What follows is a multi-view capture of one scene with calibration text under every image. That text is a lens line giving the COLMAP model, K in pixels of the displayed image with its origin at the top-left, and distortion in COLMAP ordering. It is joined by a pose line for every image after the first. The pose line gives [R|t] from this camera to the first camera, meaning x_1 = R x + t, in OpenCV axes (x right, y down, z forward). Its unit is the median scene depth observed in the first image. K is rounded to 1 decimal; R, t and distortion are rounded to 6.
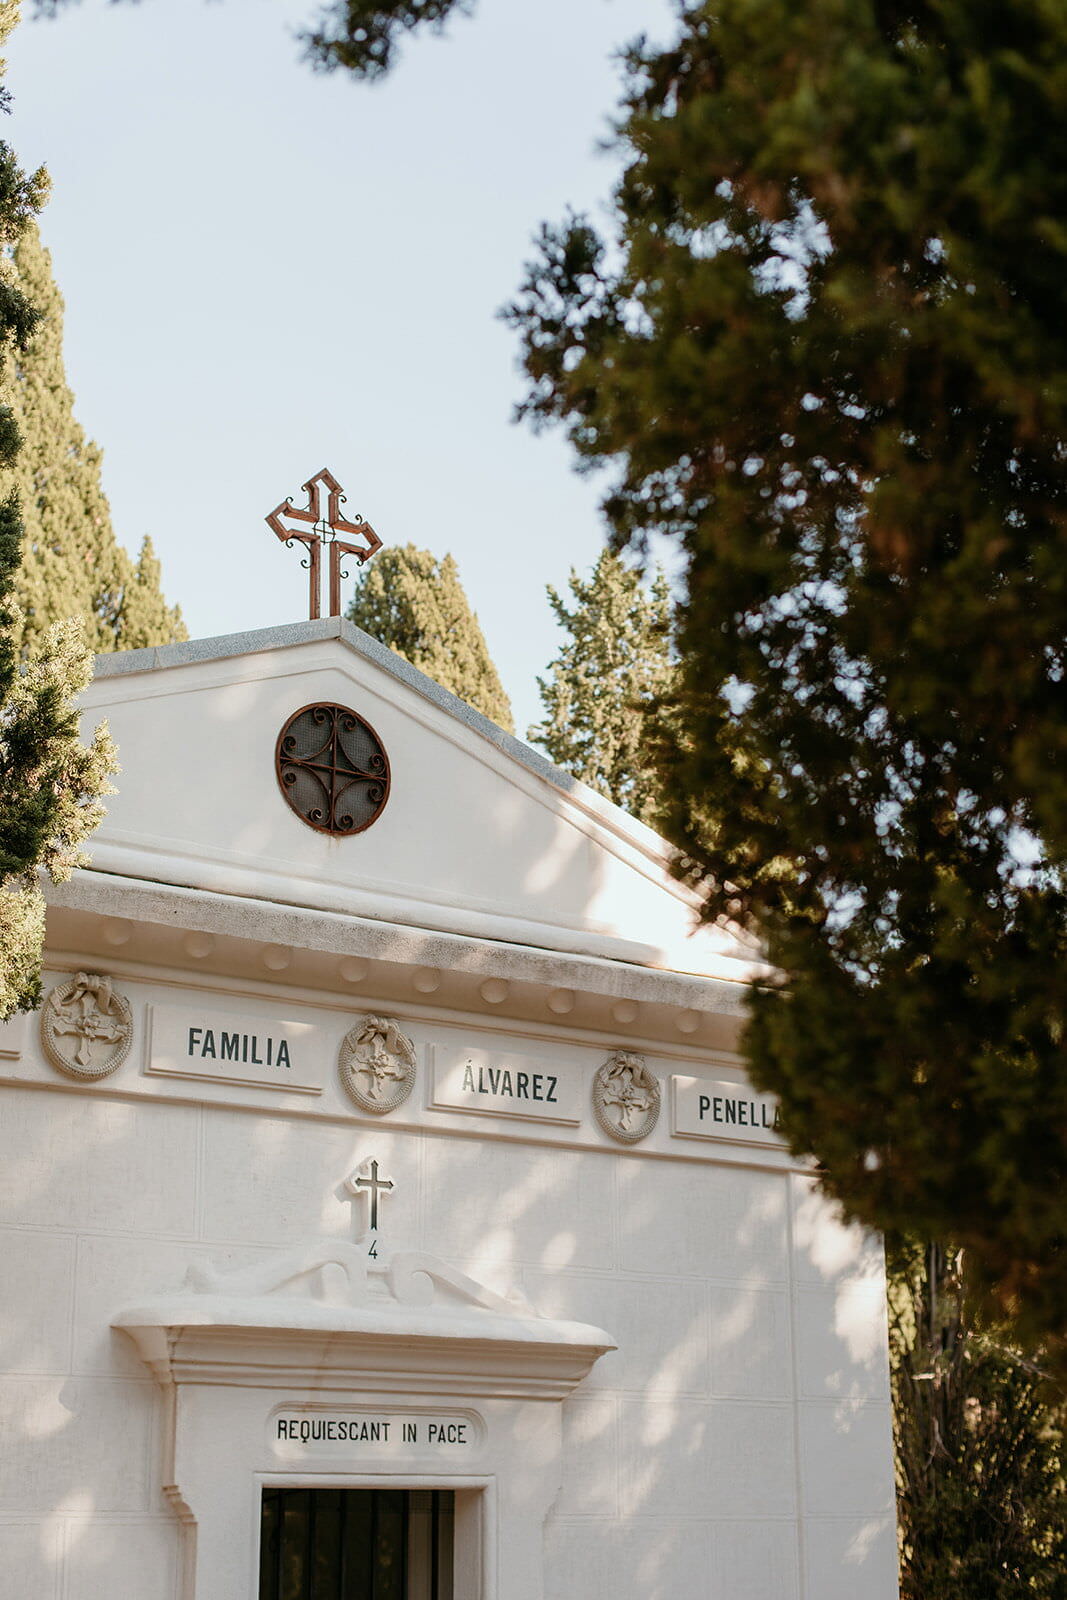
lens RADIAL K [[2592.8, 0, 533.5], [0, 2592.8, 800.0], [0, 0, 1]] dist [0.007626, -0.126797]
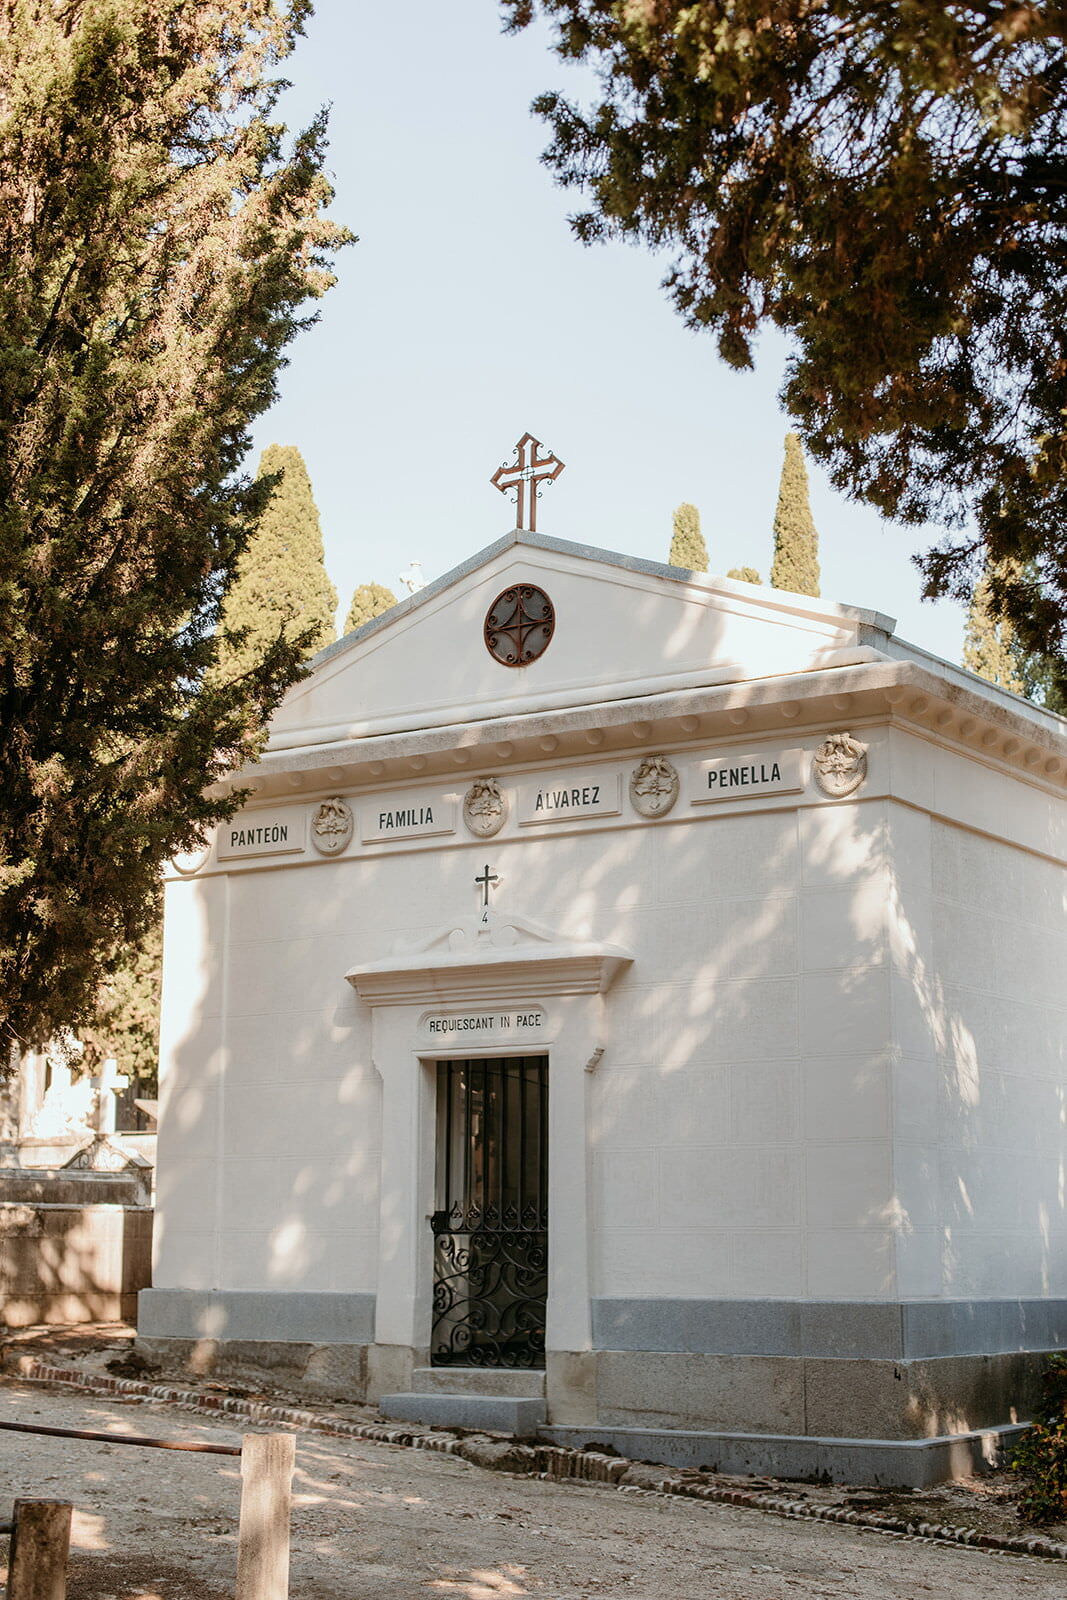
lens RADIAL K [[2381.6, 0, 527.8], [0, 2381.6, 766.1], [0, 0, 1]] dist [-0.012862, -0.064867]
pose [[0.283310, -0.178901, -0.942194, 1.361072], [0.264425, 0.958936, -0.102569, 0.235397], [0.921854, -0.220081, 0.318982, 0.534457]]
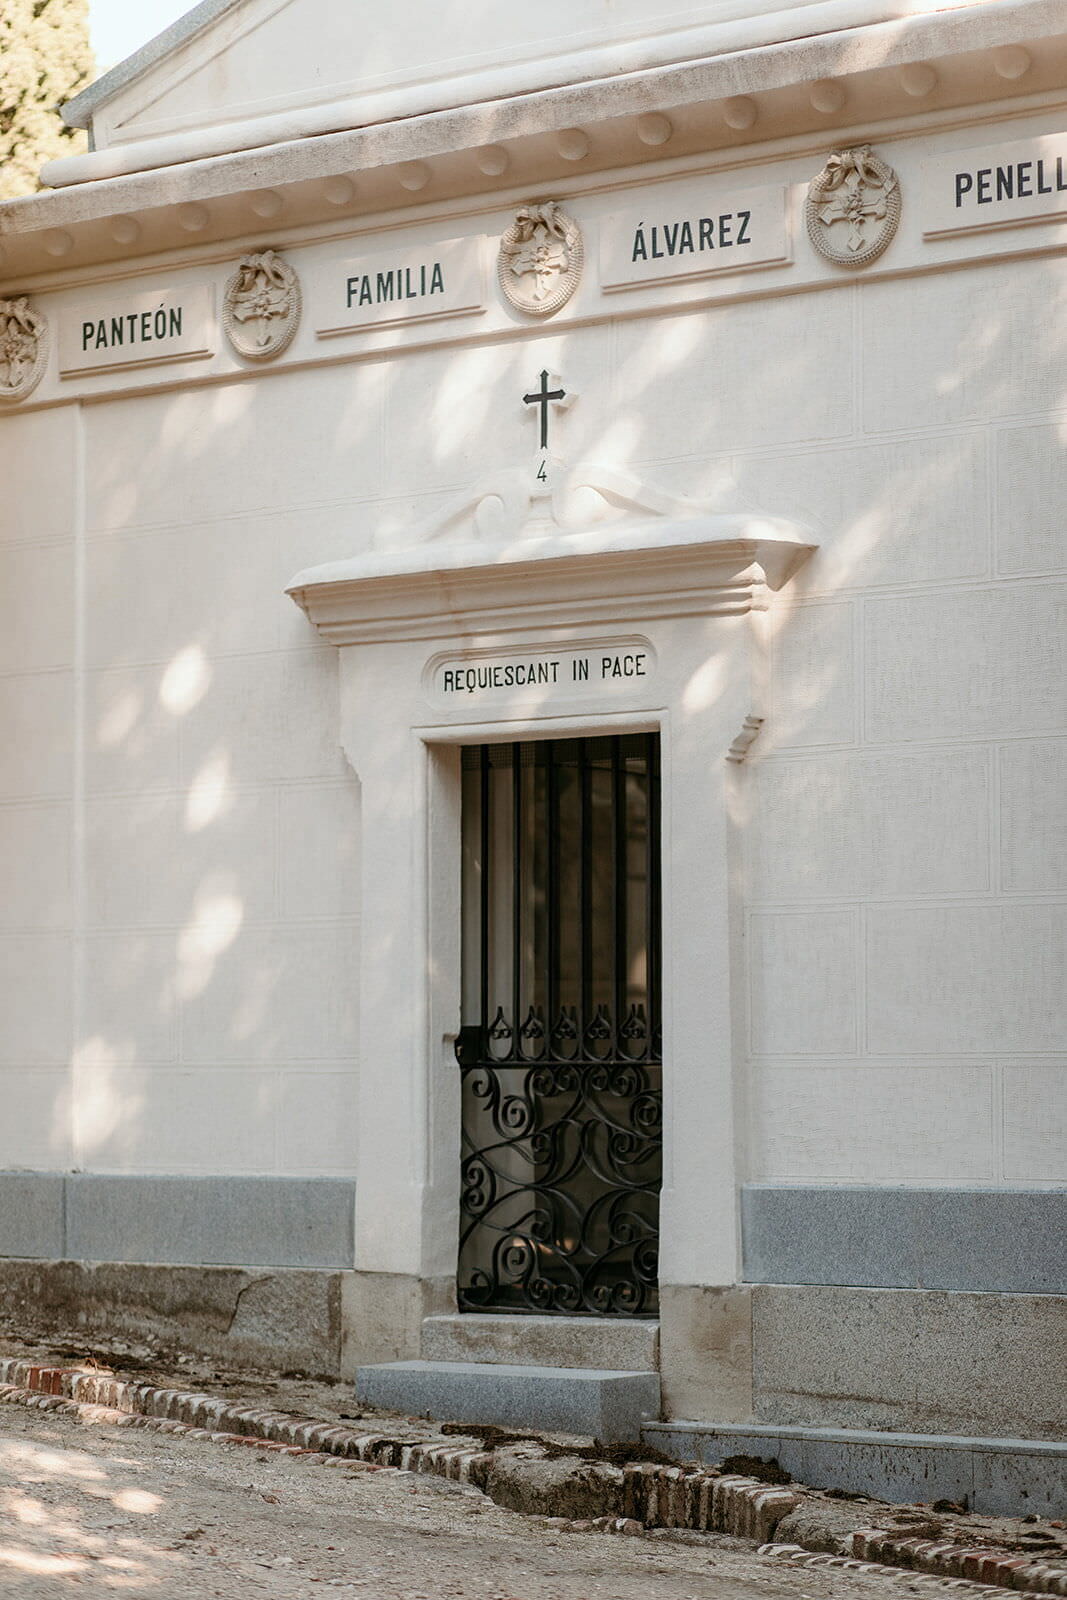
lens RADIAL K [[4056.8, 0, 569.5], [0, 4056.8, 801.0], [0, 0, 1]] dist [0.003407, -0.962349]
pose [[0.211890, -0.055053, -0.975742, 1.221636], [0.278278, 0.960480, 0.006238, 0.263761], [0.936837, -0.272849, 0.218836, 0.652915]]
